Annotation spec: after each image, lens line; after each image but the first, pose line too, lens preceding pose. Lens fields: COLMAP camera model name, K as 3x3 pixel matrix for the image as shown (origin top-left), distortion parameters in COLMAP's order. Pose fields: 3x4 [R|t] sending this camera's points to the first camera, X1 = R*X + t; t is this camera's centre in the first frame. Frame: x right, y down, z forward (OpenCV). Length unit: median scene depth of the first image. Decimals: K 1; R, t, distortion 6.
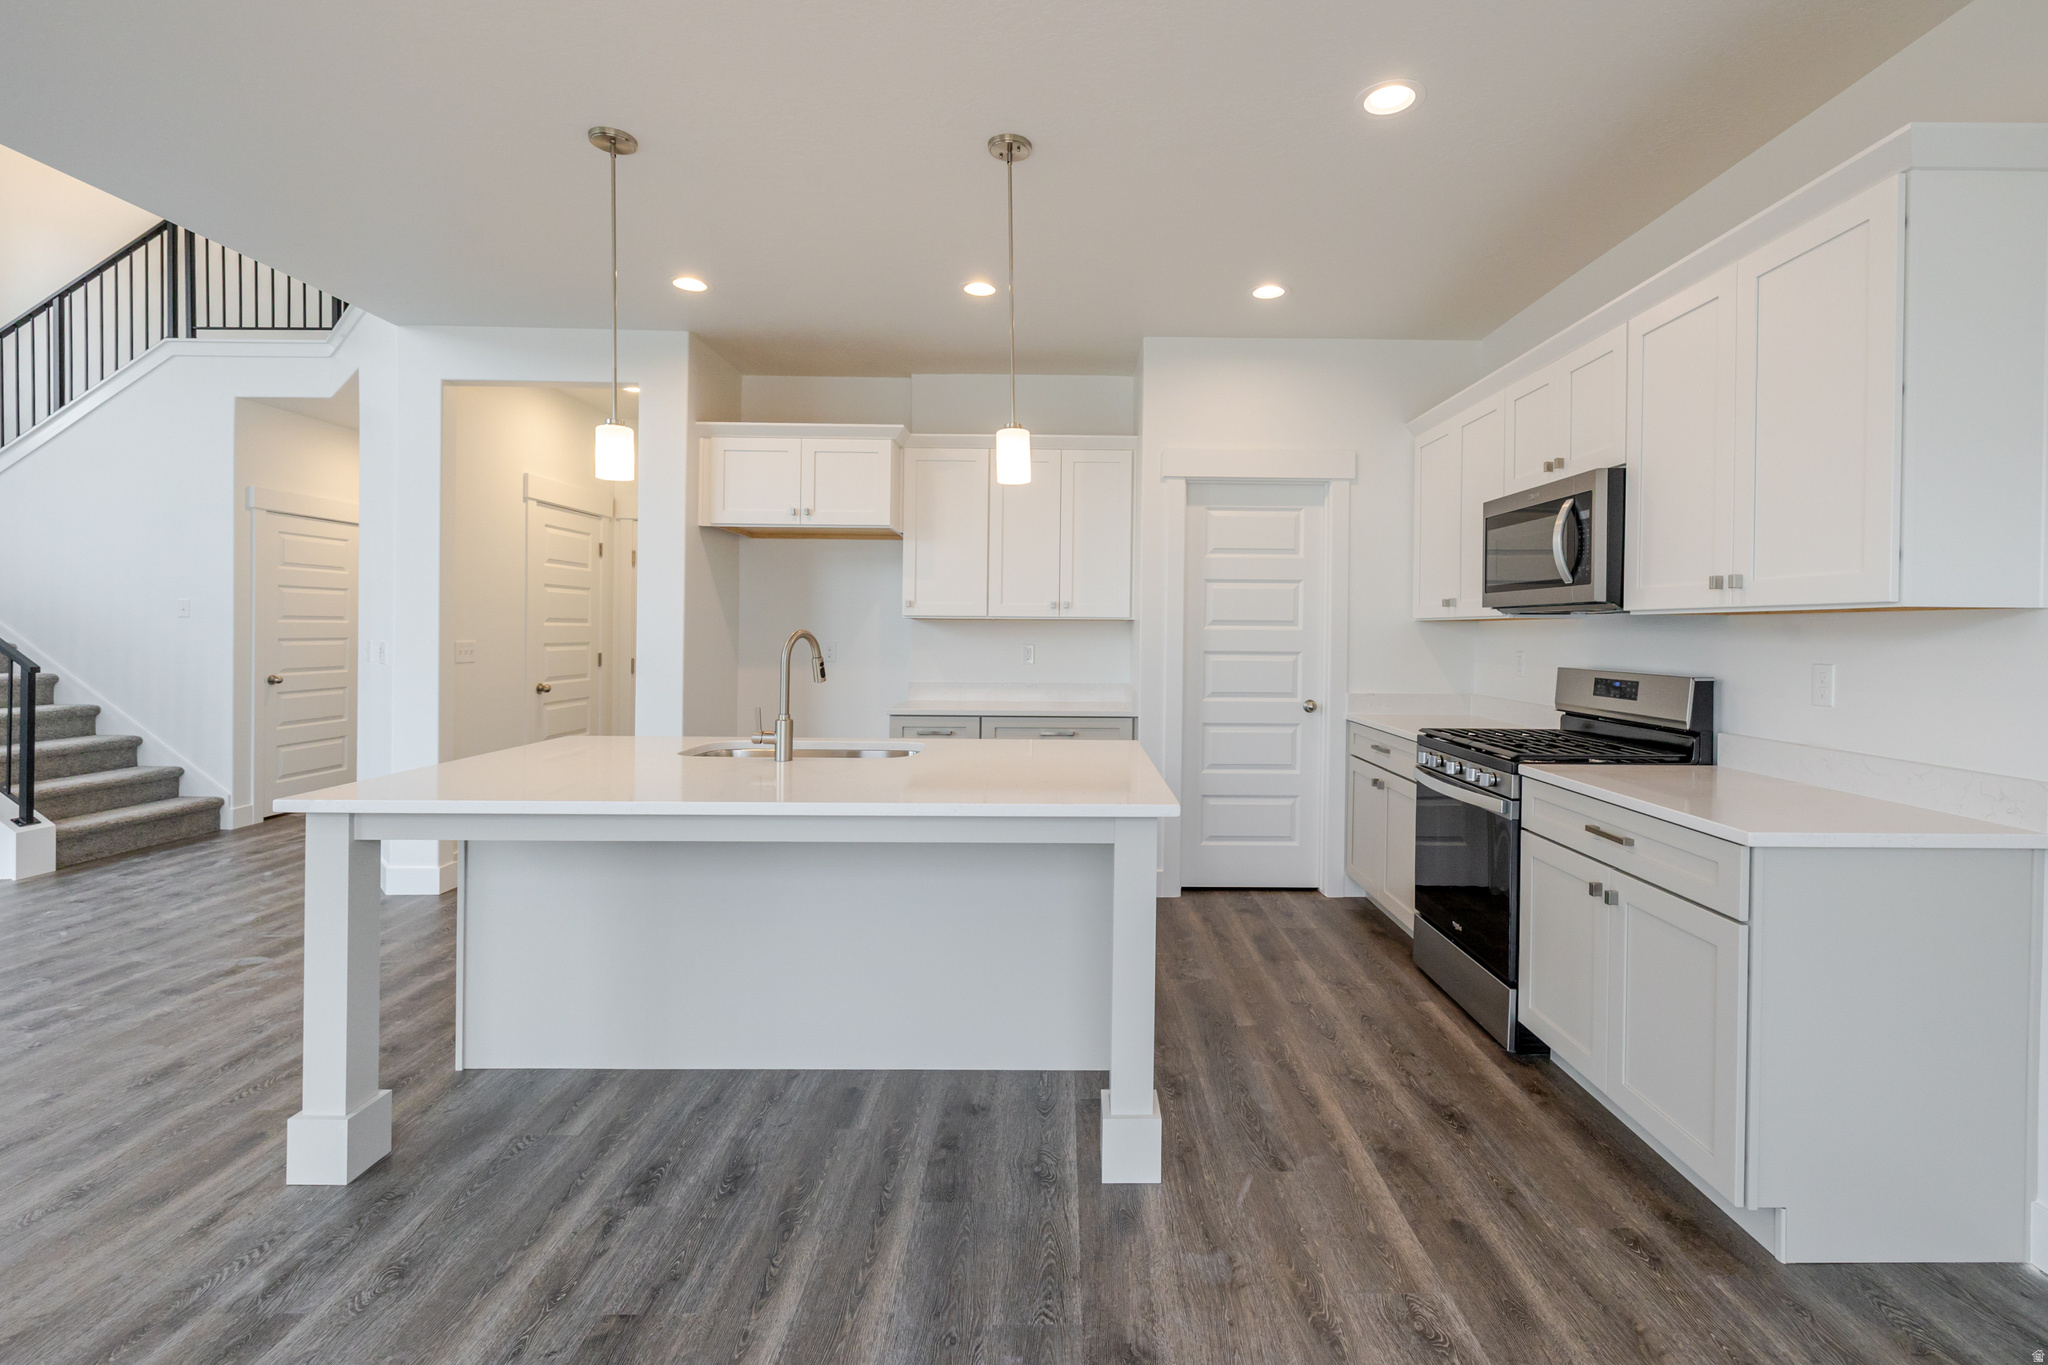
lens RADIAL K [[926.7, 0, 1086.6], [0, 926.7, 633.4], [0, 0, 1]] dist [0.003572, -0.000417]
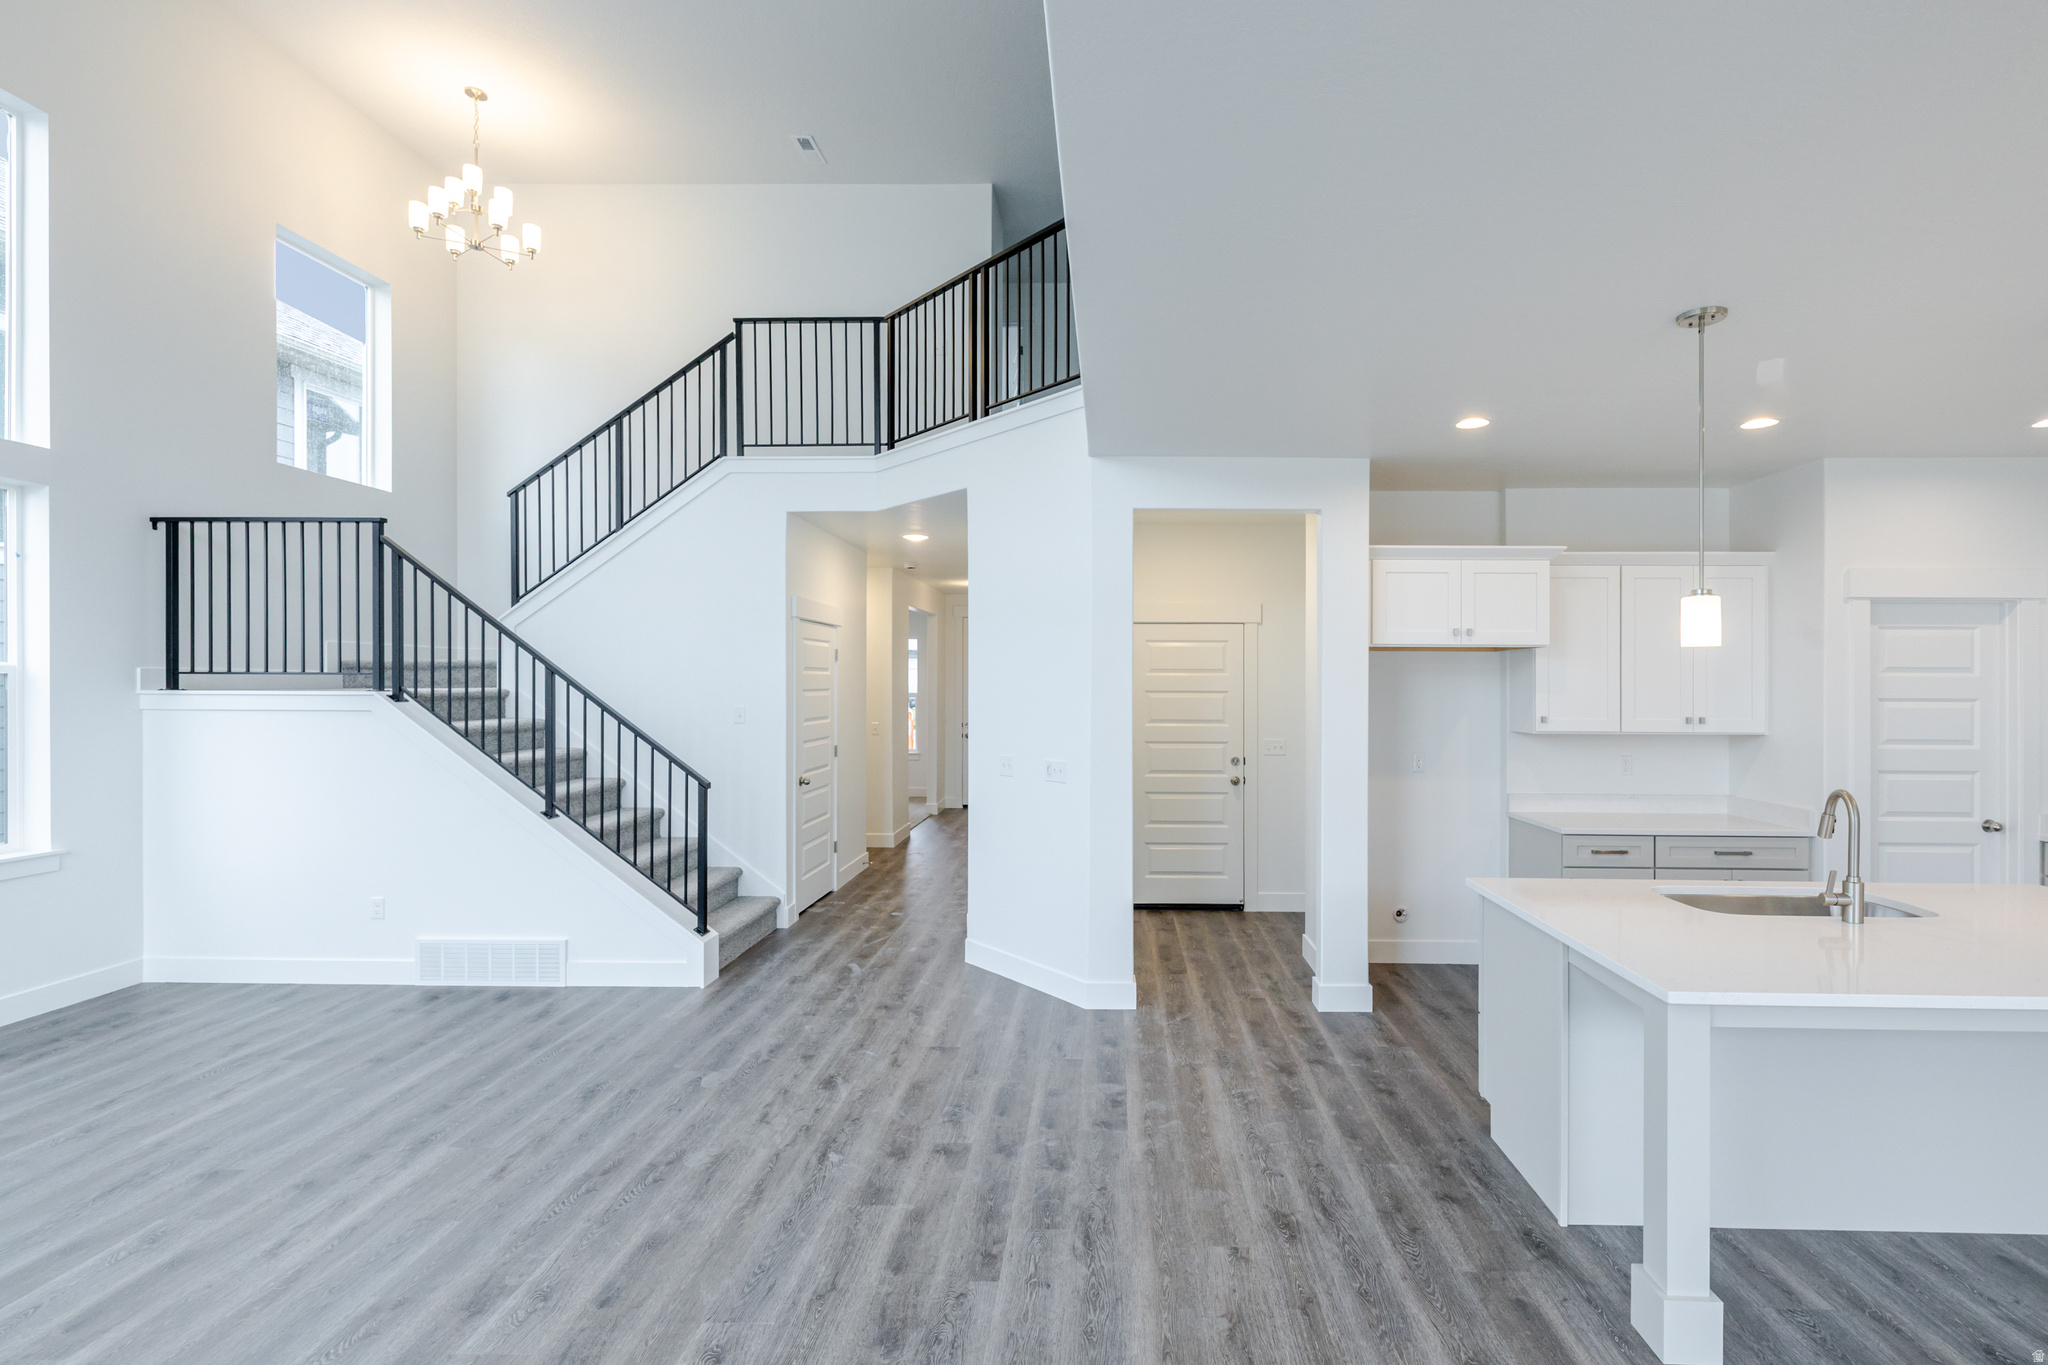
lens RADIAL K [[908.6, 0, 1088.5], [0, 908.6, 694.9], [0, 0, 1]] dist [-0.000078, 0.000353]
pose [[0.999414, -0.002185, -0.034172, -0.701490], [0.002580, 0.999930, 0.011533, -0.077109], [0.034145, -0.011614, 0.999349, -0.007312]]
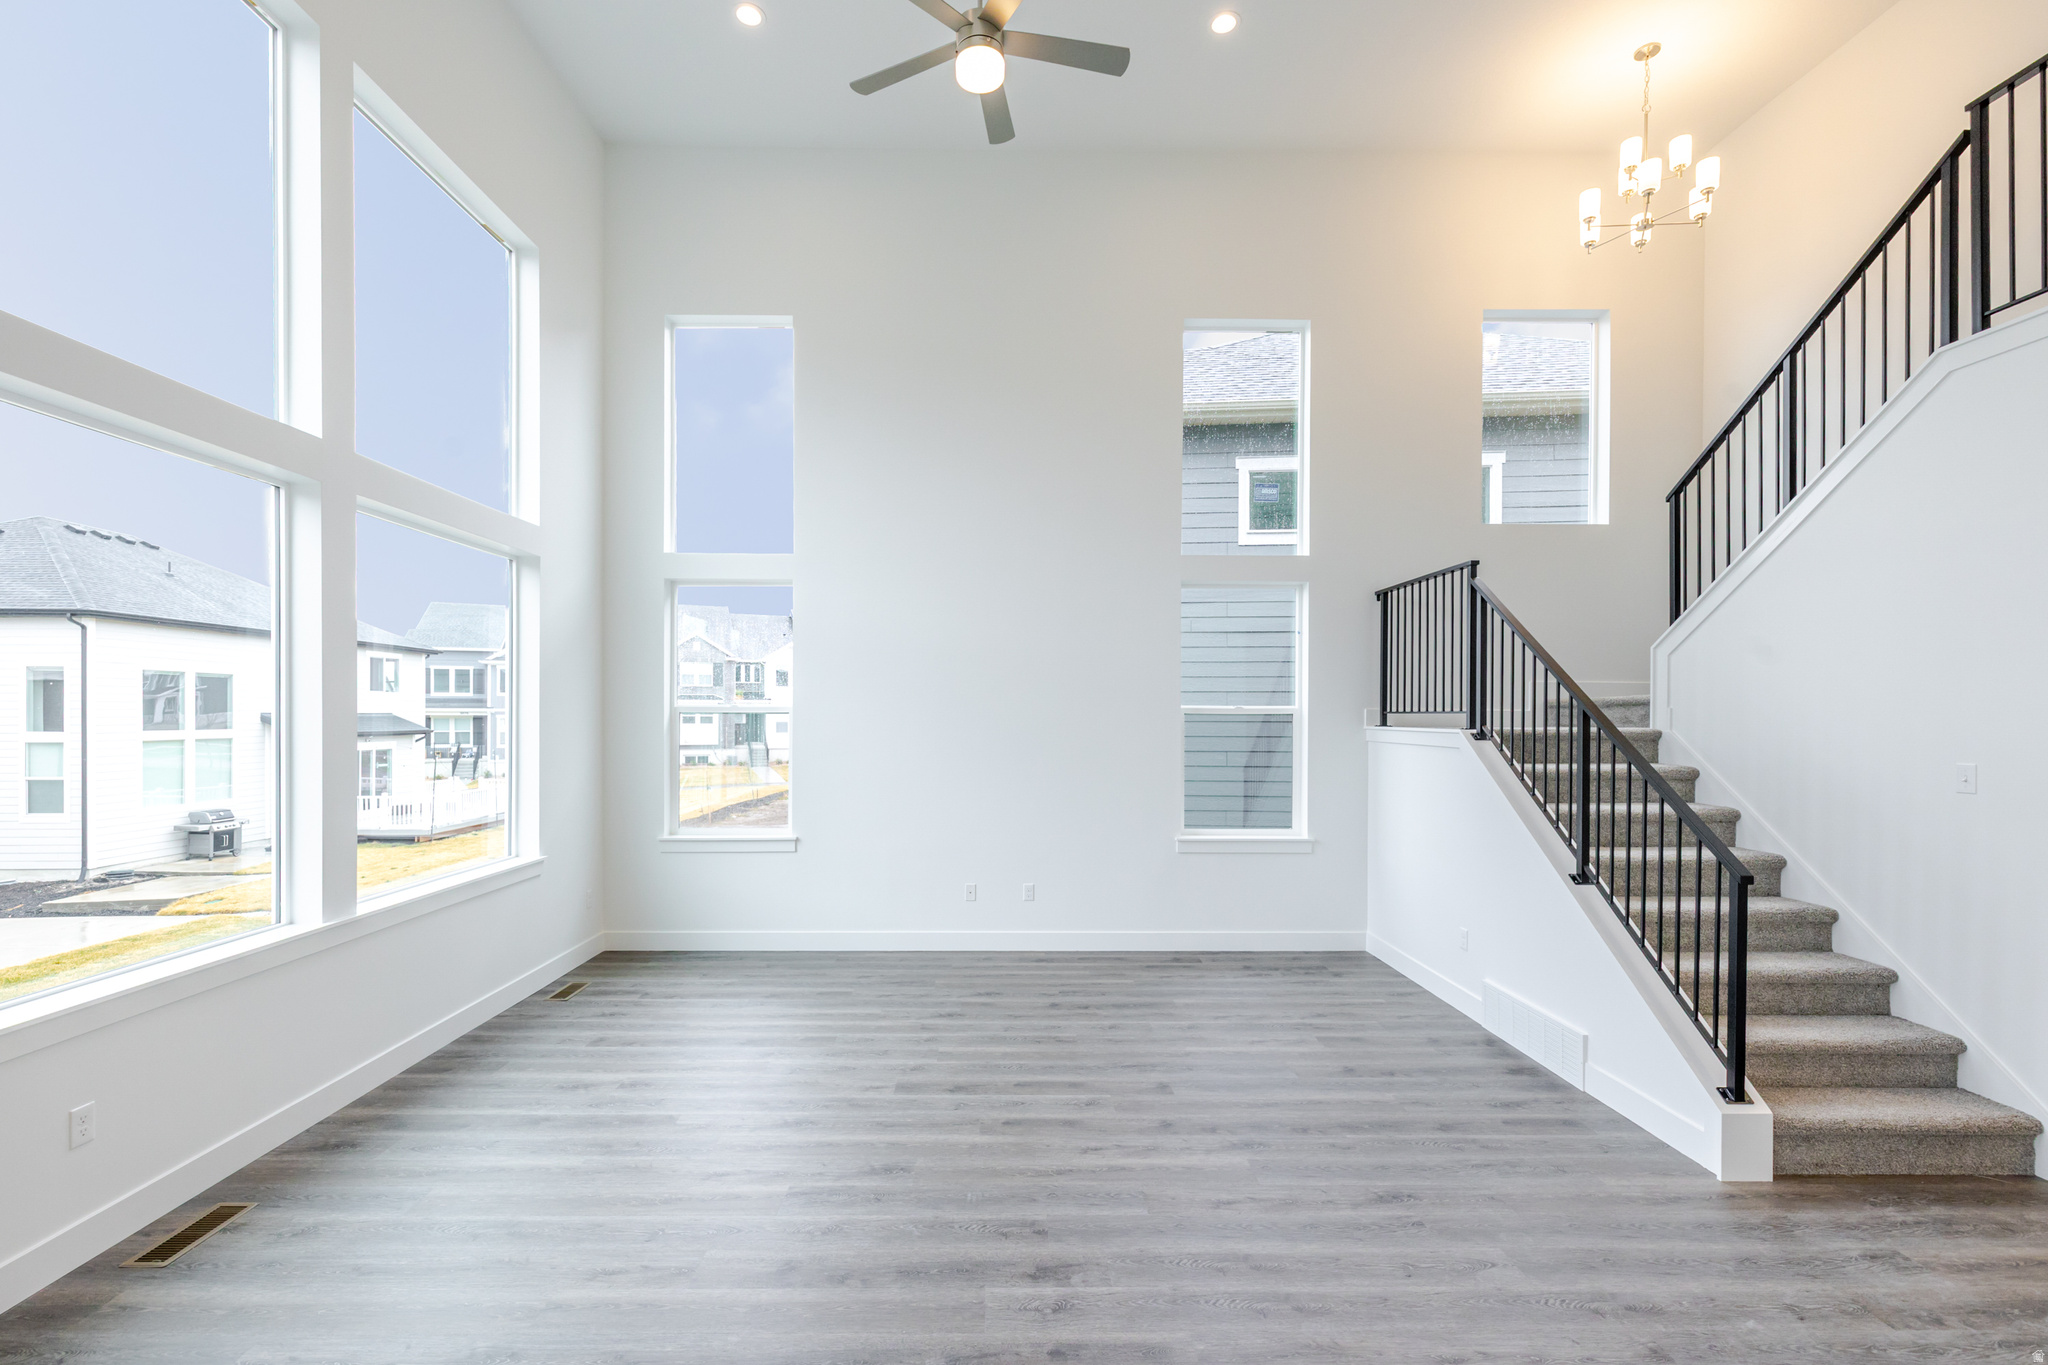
lens RADIAL K [[878.9, 0, 1001.7], [0, 878.9, 721.4], [0, 0, 1]] dist [-0.001302, -0.000475]
pose [[-0.010425, 0.002008, -0.999944, -0.499706], [-0.003236, 0.999993, 0.002042, -0.081225], [0.999940, 0.003257, -0.010419, 0.477890]]
